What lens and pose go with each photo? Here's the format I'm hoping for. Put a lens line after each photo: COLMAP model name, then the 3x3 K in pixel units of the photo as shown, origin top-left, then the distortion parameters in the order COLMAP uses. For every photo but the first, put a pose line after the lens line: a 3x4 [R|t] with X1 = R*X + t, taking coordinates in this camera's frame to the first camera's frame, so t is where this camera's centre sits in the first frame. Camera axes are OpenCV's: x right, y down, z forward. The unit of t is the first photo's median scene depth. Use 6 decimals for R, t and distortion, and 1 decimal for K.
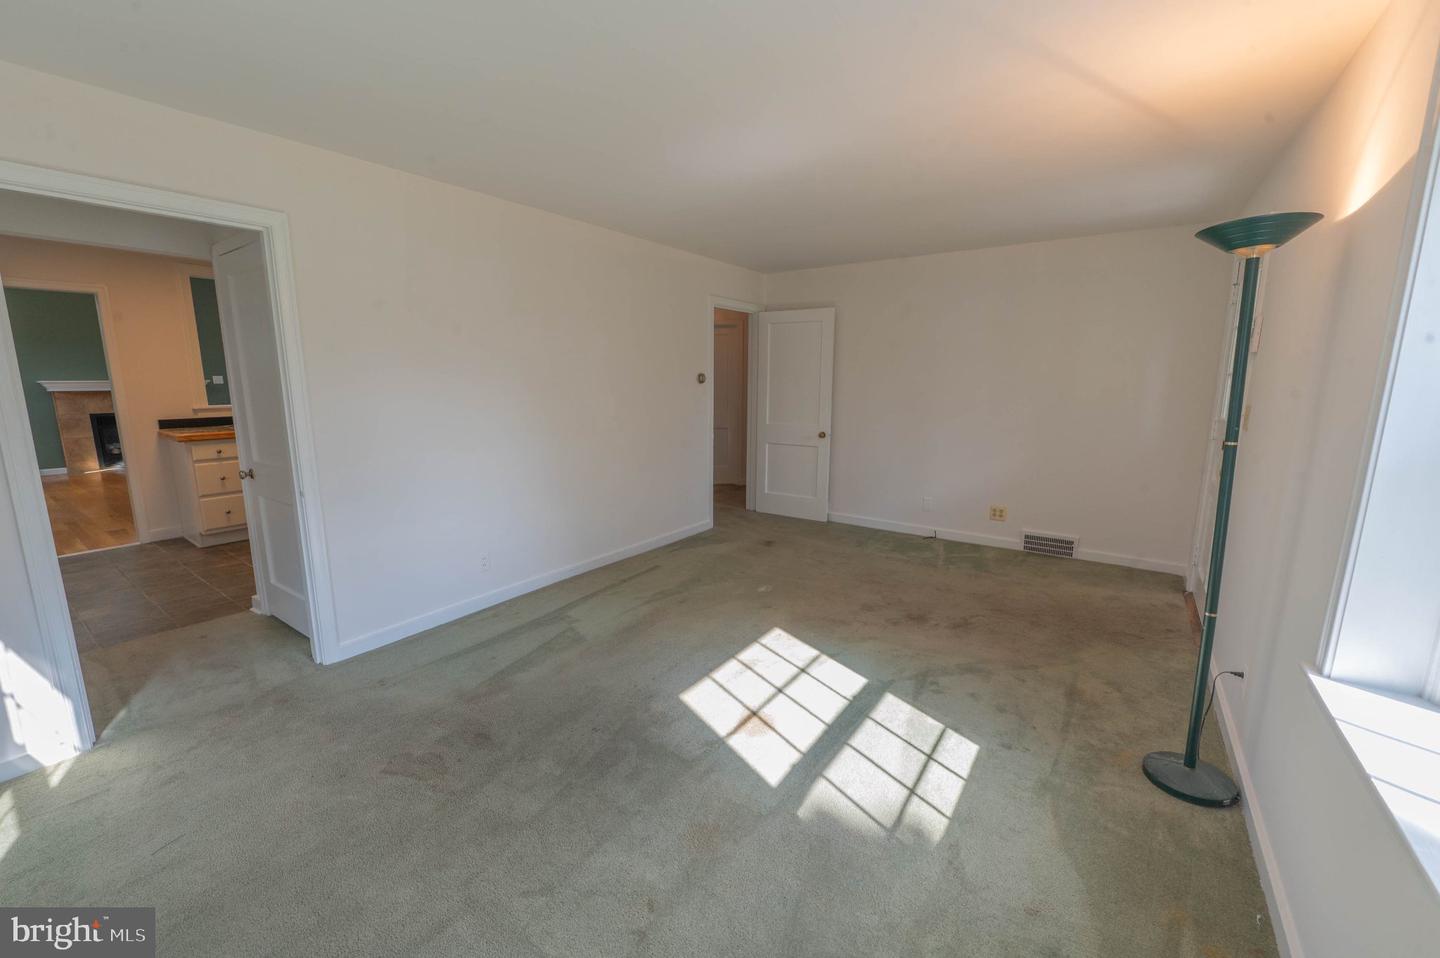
lens RADIAL K [[568.7, 0, 718.9], [0, 568.7, 479.1], [0, 0, 1]] dist [-0.006929, -0.000222]
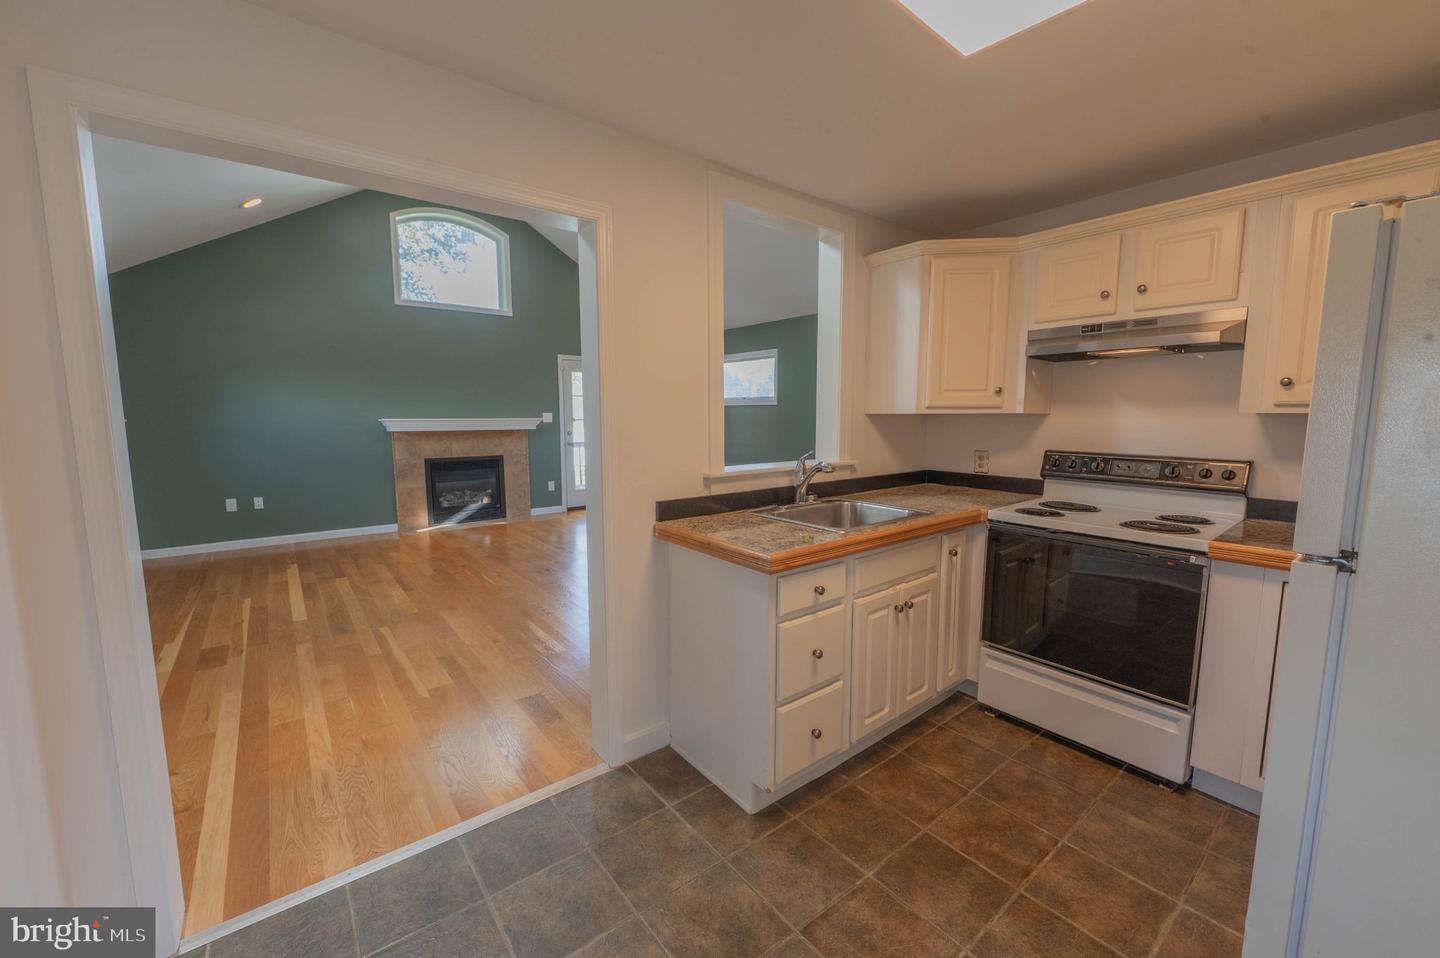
lens RADIAL K [[568.7, 0, 722.9], [0, 568.7, 479.6], [0, 0, 1]] dist [-0.006929, -0.000222]
pose [[0.961915, 0.025684, -0.272139, -0.500220], [-0.042330, 0.997563, -0.055471, -0.060972], [0.270051, 0.064878, 0.960658, 0.345813]]
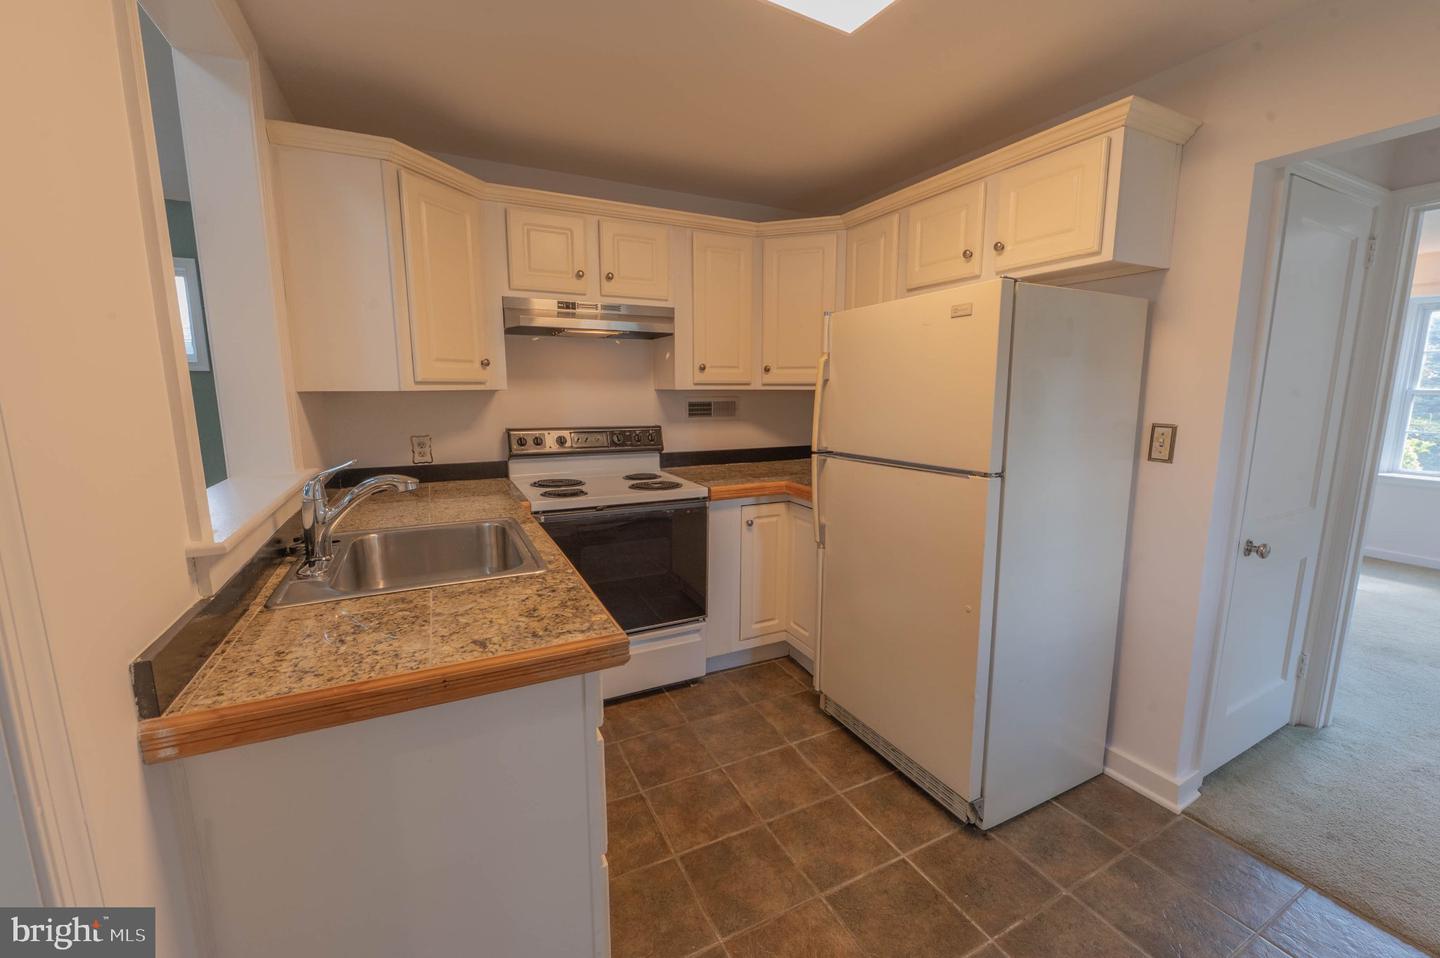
lens RADIAL K [[568.7, 0, 717.2], [0, 568.7, 477.7], [0, 0, 1]] dist [-0.006929, -0.000222]
pose [[0.465235, -0.141713, 0.873770, -0.644927], [0.156646, 0.984703, 0.076299, -0.086630], [-0.871216, 0.101376, 0.480318, 0.481399]]
